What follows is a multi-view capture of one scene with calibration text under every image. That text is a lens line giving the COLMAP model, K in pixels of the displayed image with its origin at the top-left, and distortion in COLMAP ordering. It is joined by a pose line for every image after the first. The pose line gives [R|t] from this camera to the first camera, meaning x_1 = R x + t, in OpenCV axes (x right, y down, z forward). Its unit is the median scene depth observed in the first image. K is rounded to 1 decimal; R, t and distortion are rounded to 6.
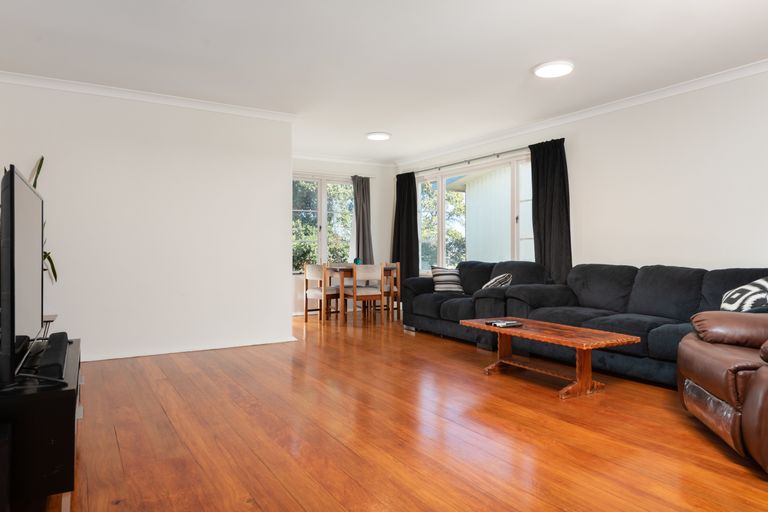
lens RADIAL K [[531.7, 0, 384.1], [0, 531.7, 255.4], [0, 0, 1]] dist [-0.001624, -0.000022]
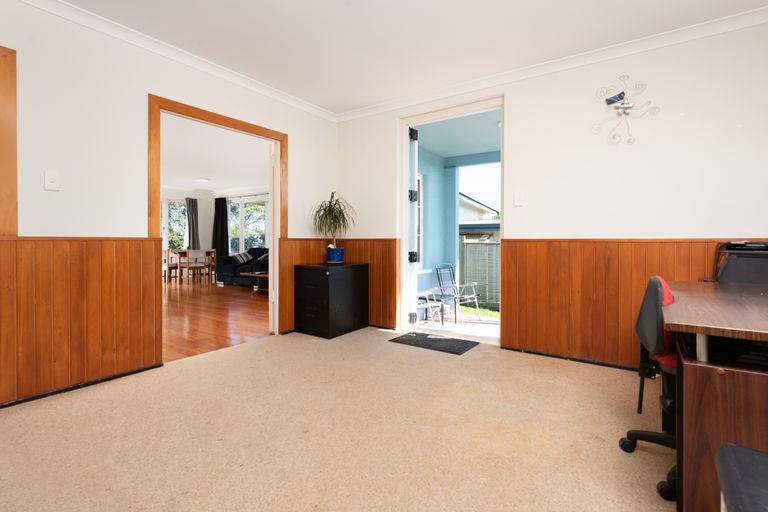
lens RADIAL K [[375.6, 0, 388.5], [0, 375.6, 249.7], [0, 0, 1]] dist [0.025330, 0.000249]
pose [[0.907753, -0.001206, 0.419503, 0.022650], [-0.003031, 0.999951, 0.009432, 0.002923], [-0.419494, -0.009834, 0.907705, -0.405748]]
